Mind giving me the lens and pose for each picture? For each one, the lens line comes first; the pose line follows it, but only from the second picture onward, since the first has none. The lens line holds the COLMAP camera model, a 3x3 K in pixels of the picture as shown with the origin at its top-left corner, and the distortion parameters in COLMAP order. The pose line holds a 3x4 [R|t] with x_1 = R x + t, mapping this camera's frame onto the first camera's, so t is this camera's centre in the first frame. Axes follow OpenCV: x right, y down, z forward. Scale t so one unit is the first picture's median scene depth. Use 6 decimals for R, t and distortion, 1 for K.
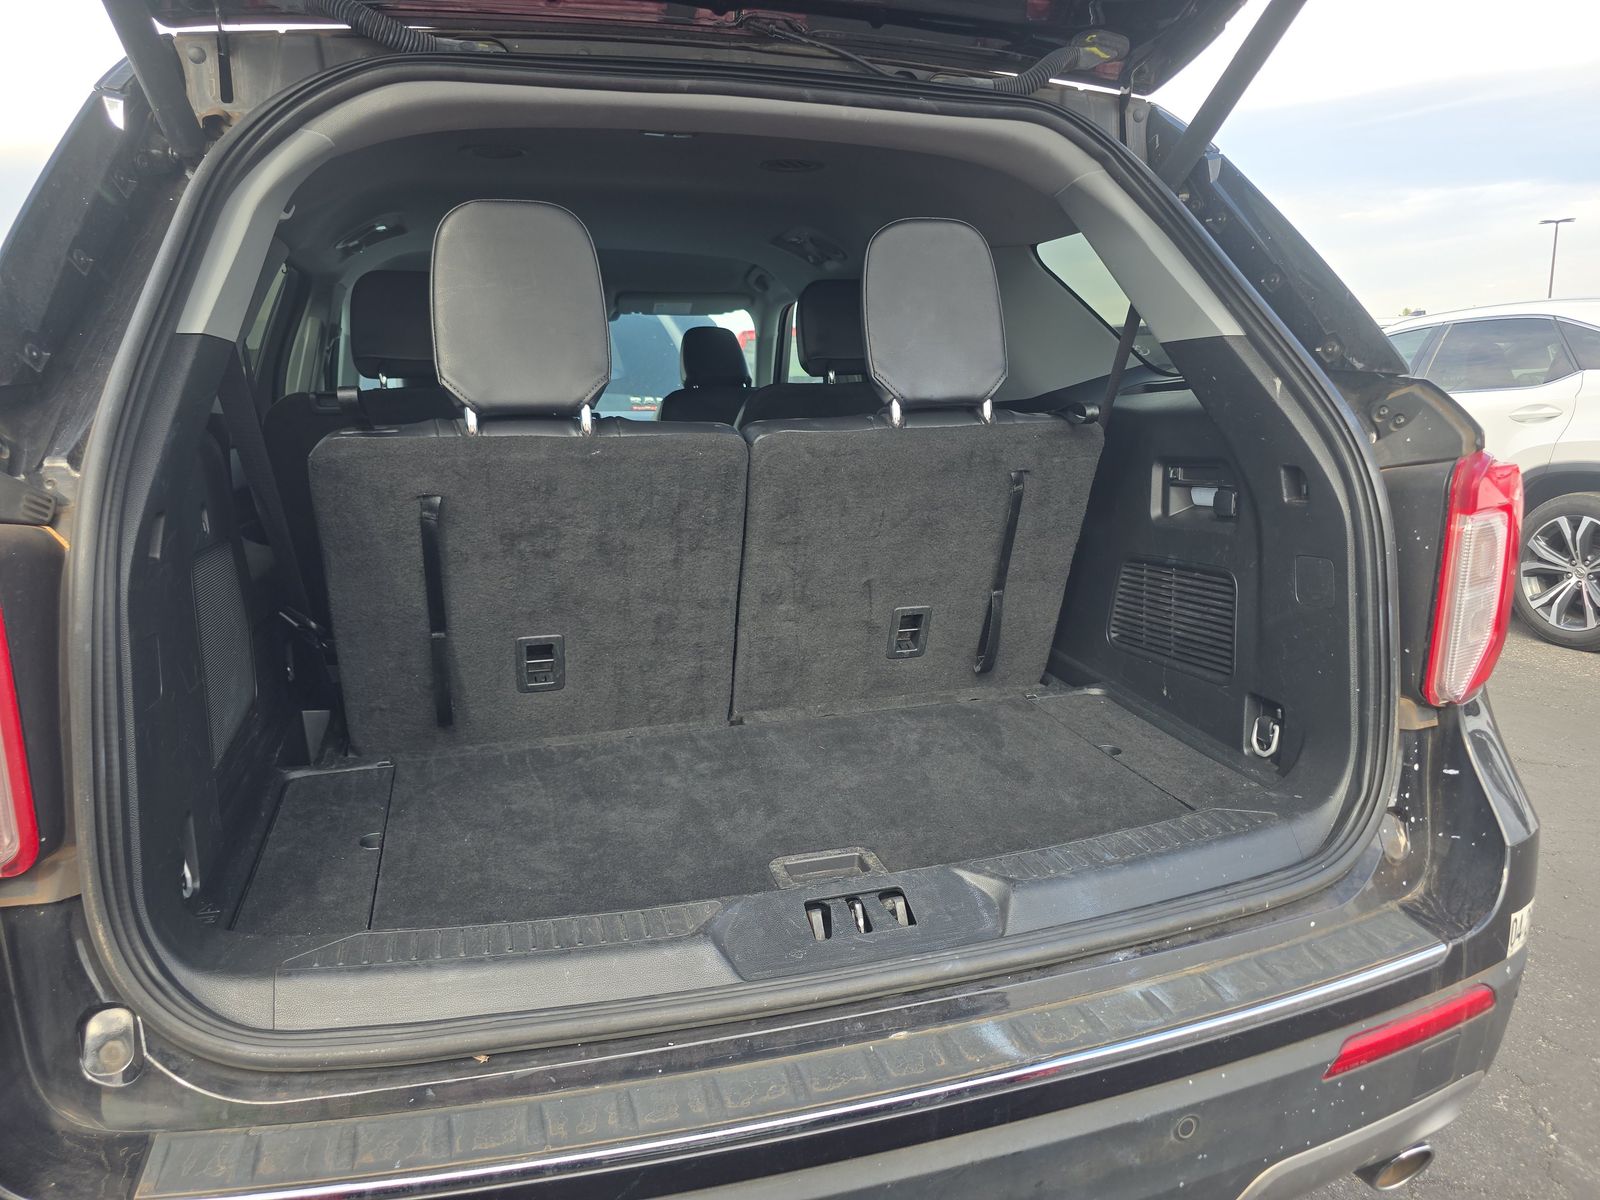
lens RADIAL K [[1104.1, 0, 800.0], [0, 1104.1, 600.0], [0, 0, 1]] dist [0.036677, -0.034526]
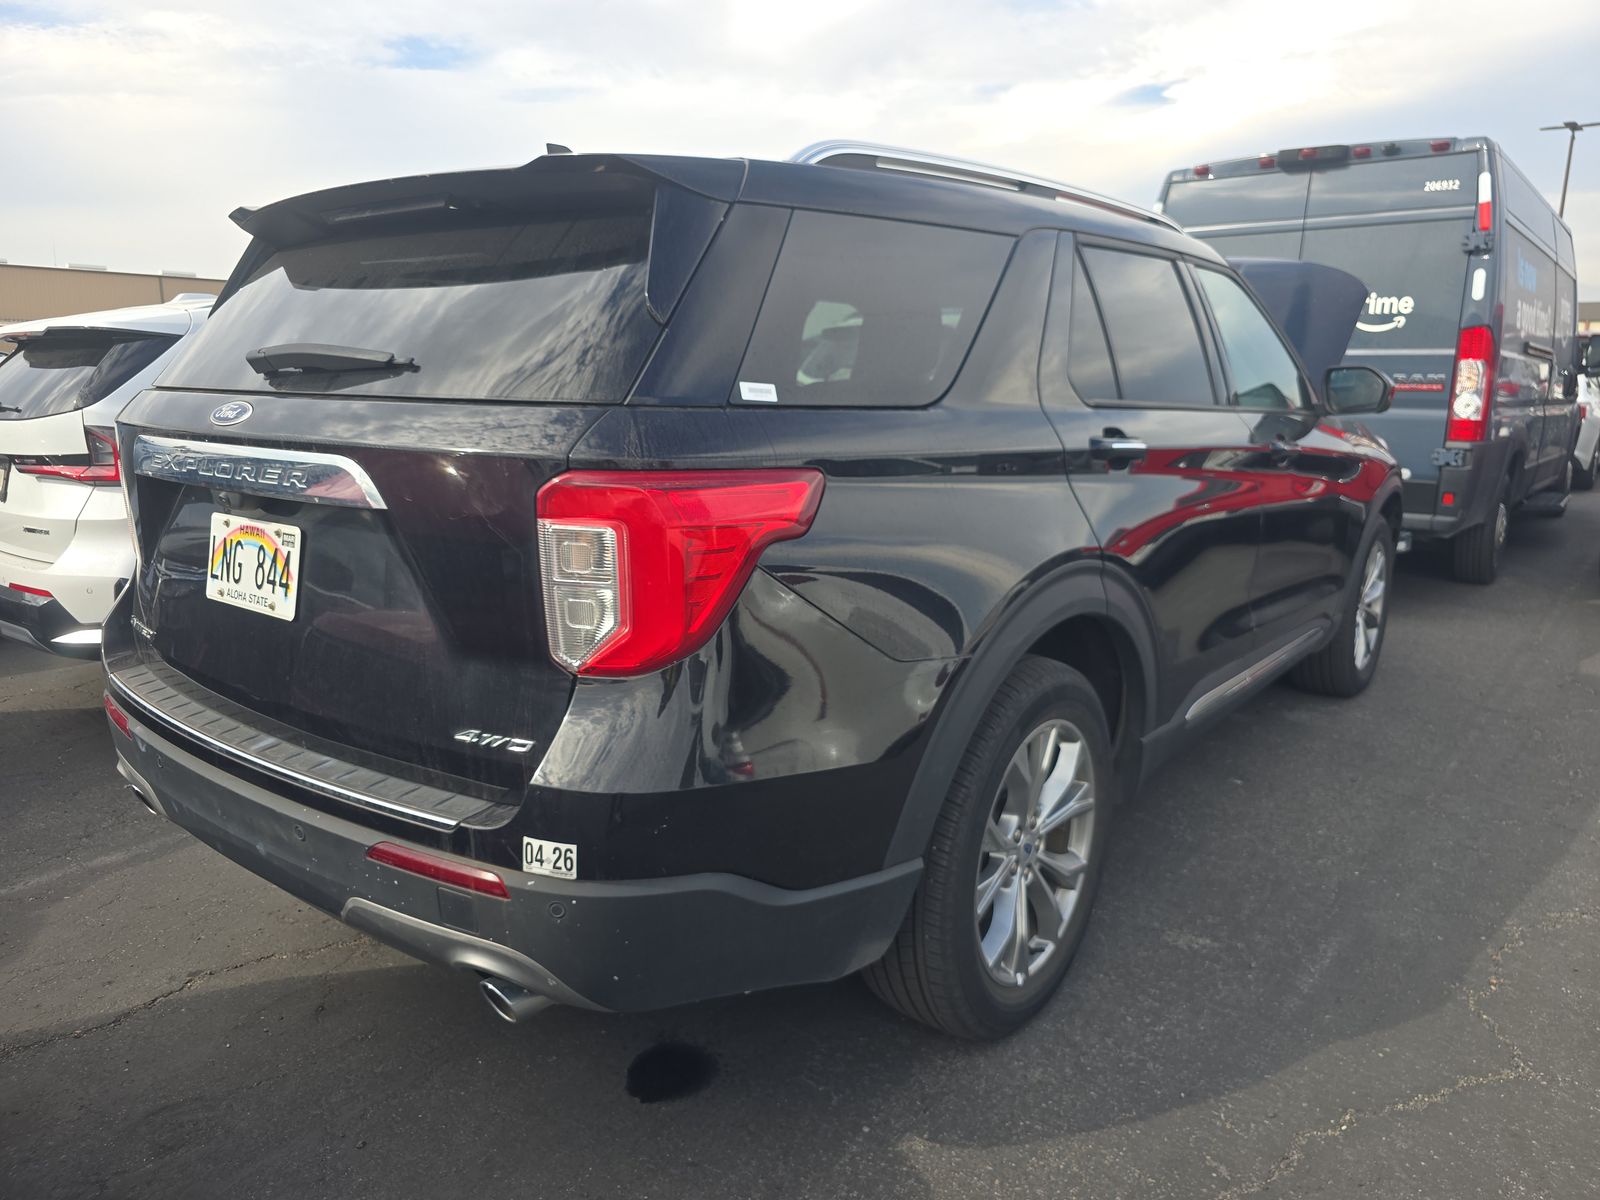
lens RADIAL K [[1104.1, 0, 800.0], [0, 1104.1, 600.0], [0, 0, 1]] dist [0.036677, -0.034526]
pose [[0.566610, 0.196290, -0.800264, 1.938367], [-0.164300, 0.978622, 0.123709, -0.207923], [0.807439, 0.061388, 0.586748, 0.541278]]
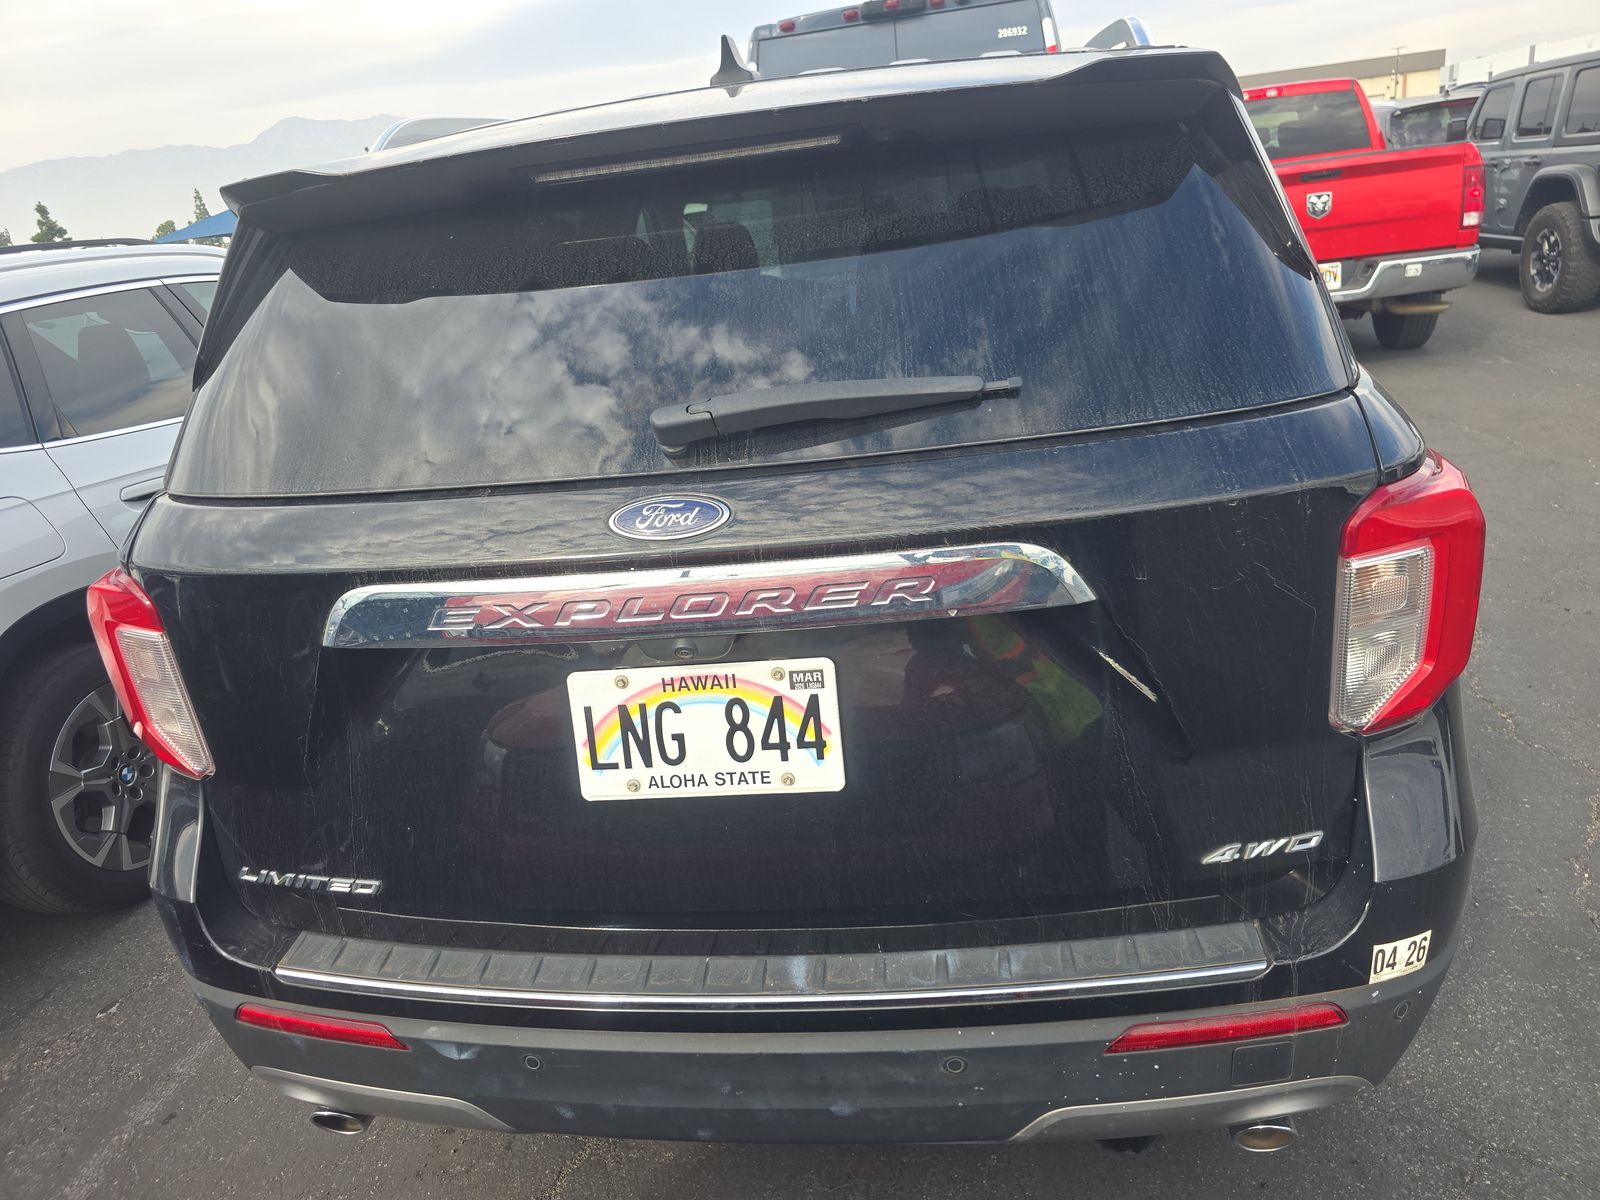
lens RADIAL K [[1091.9, 0, 793.9], [0, 1091.9, 594.6], [0, 0, 1]] dist [0.100112, -0.136649]
pose [[0.907821, 0.064434, -0.414378, 0.608295], [0.018387, 0.981059, 0.192834, -0.262395], [0.418954, -0.182678, 0.889441, -0.077145]]
